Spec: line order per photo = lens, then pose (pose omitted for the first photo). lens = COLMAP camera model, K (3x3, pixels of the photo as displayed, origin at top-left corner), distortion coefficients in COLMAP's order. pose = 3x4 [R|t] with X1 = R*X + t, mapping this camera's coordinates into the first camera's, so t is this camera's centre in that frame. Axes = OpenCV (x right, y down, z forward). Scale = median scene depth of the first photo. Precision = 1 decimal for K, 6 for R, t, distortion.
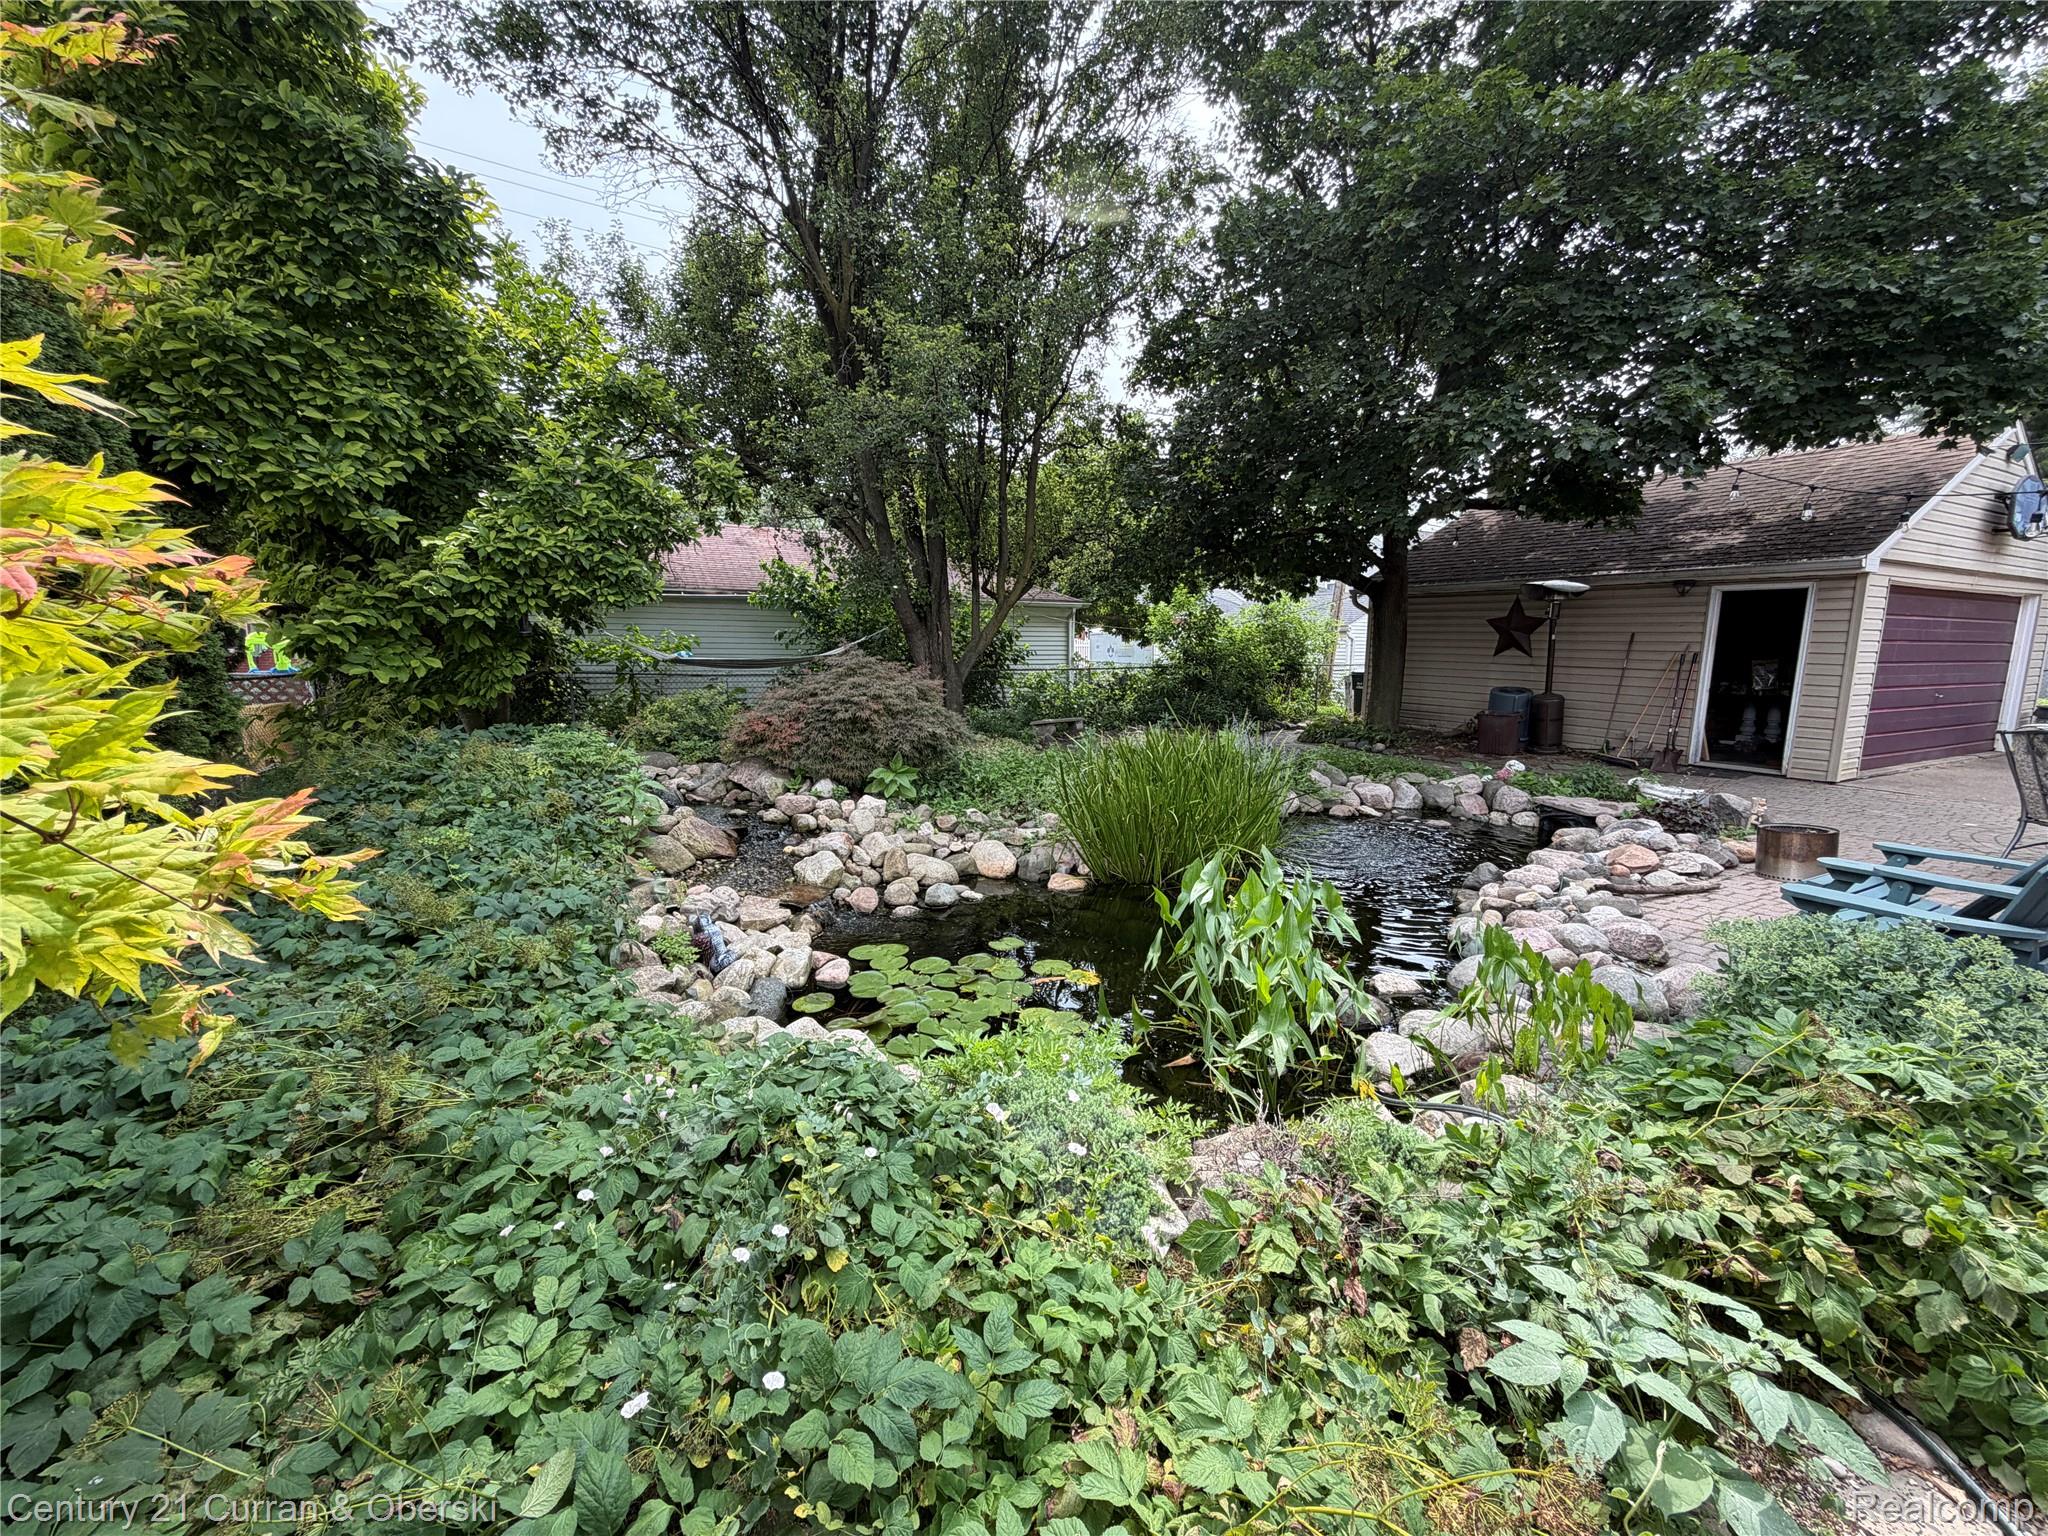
lens RADIAL K [[800.5, 0, 1024.0], [0, 800.5, 768.0], [0, 0, 1]] dist [0.003089, 0.000120]
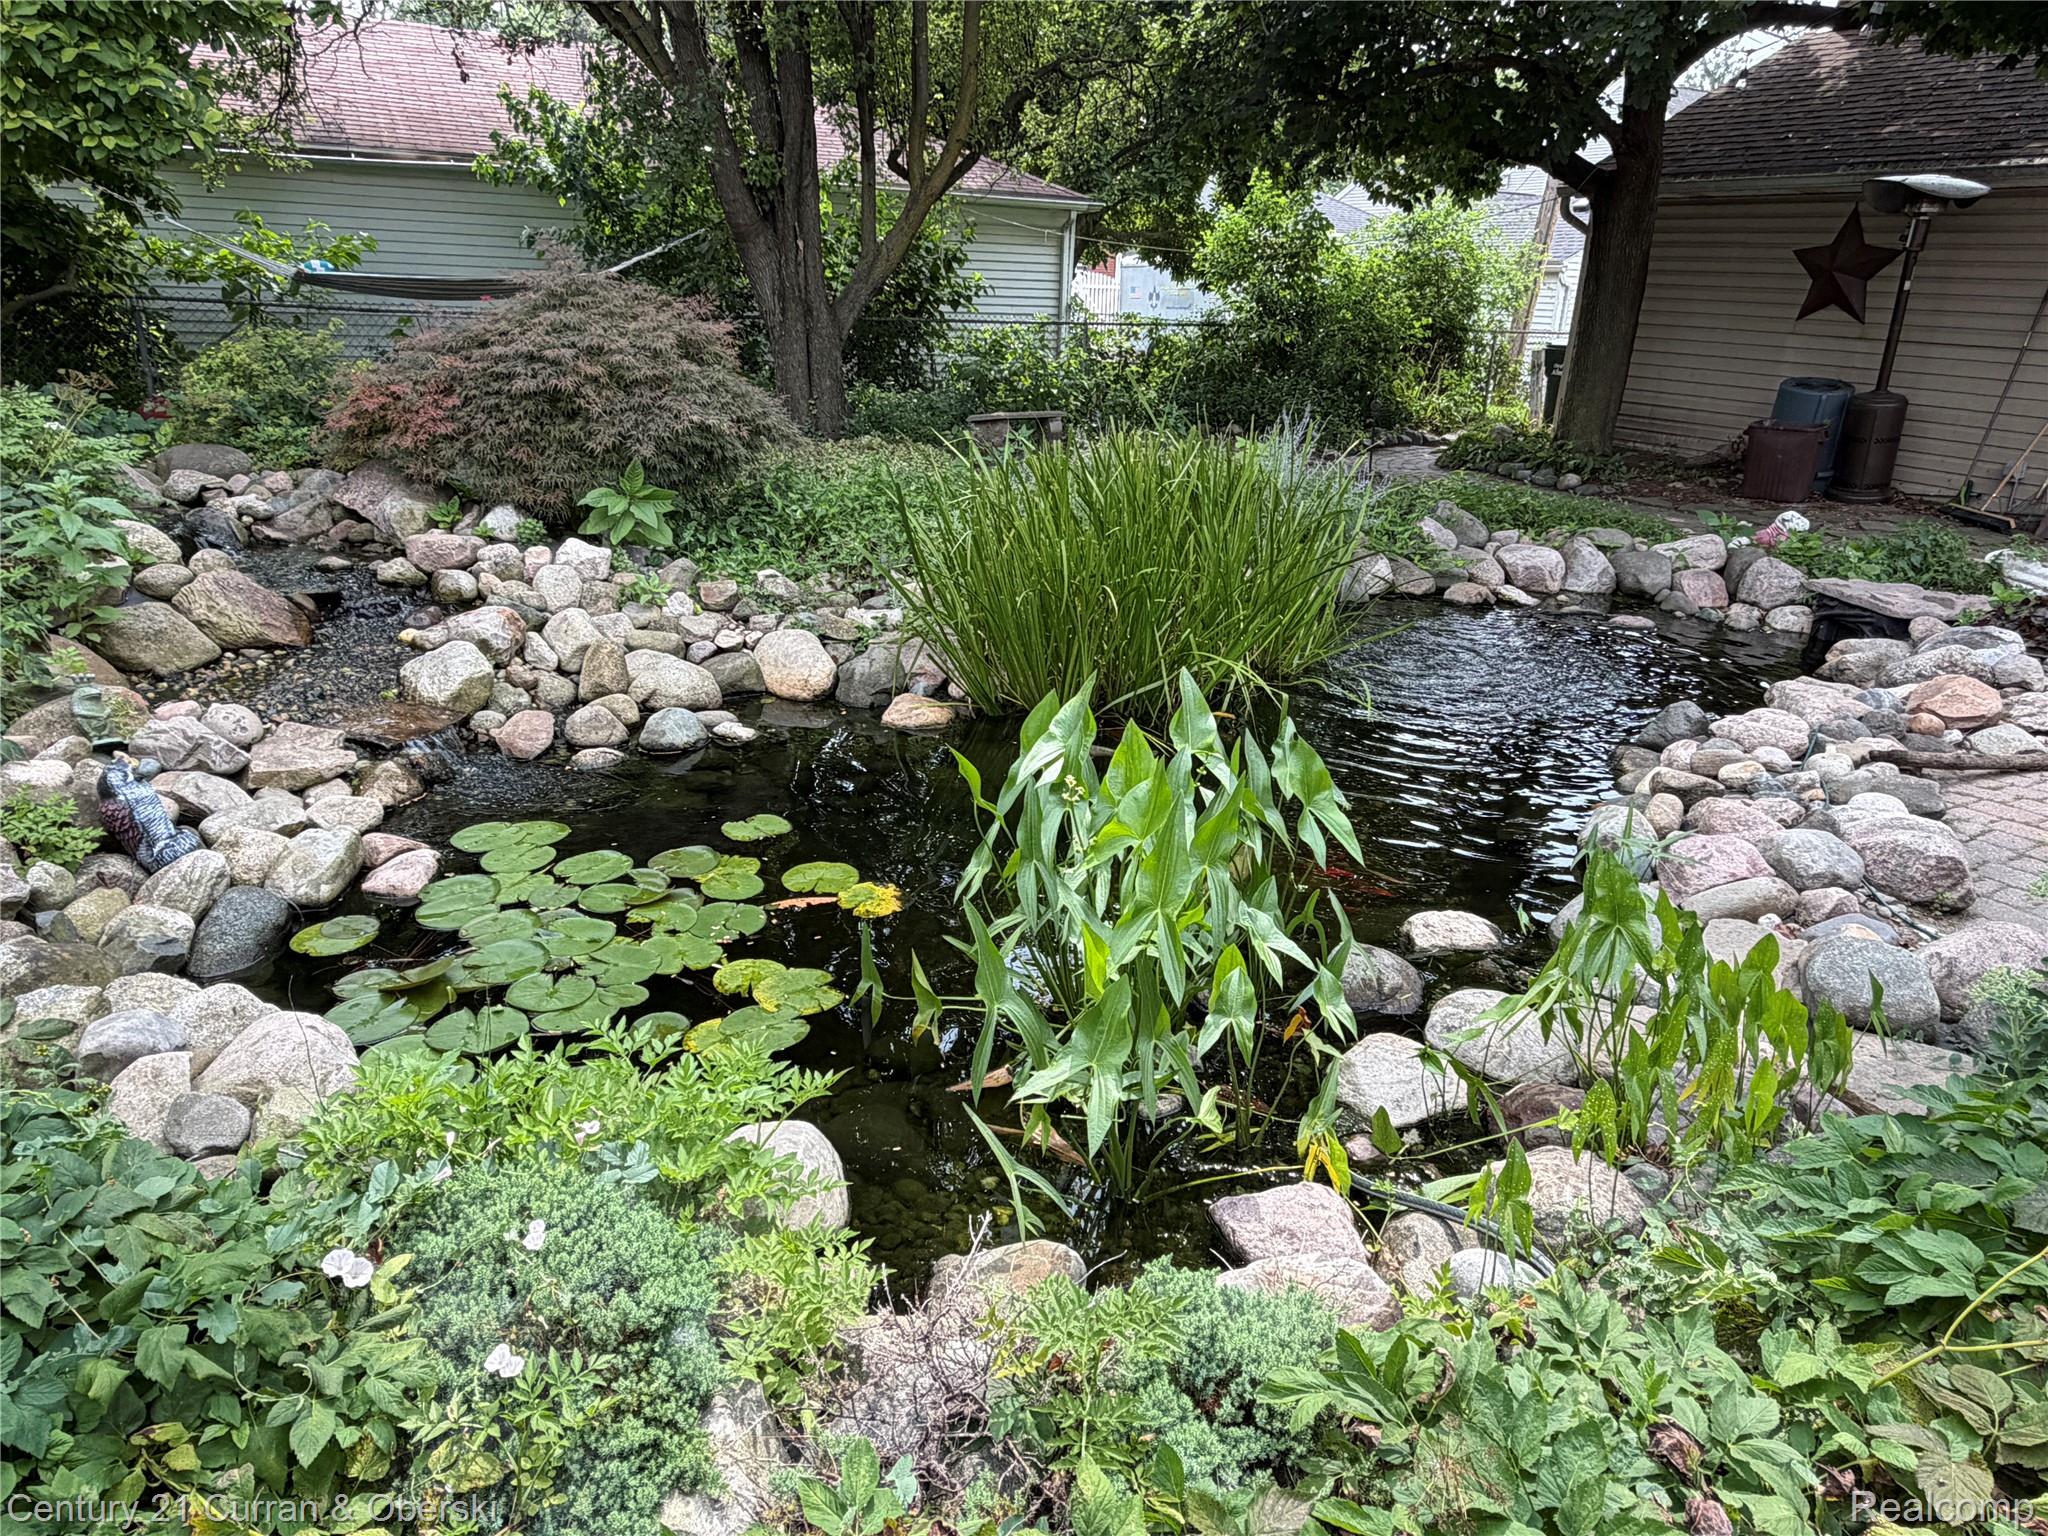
lens RADIAL K [[1280.5, 0, 1024.0], [0, 1280.5, 768.0], [0, 0, 1]] dist [0.001554, -0.000397]
pose [[0.999504, 0.031448, 0.001818, 0.125907], [-0.031154, 0.978343, 0.204632, -0.001039], [0.004657, -0.204587, 0.978837, 0.135750]]
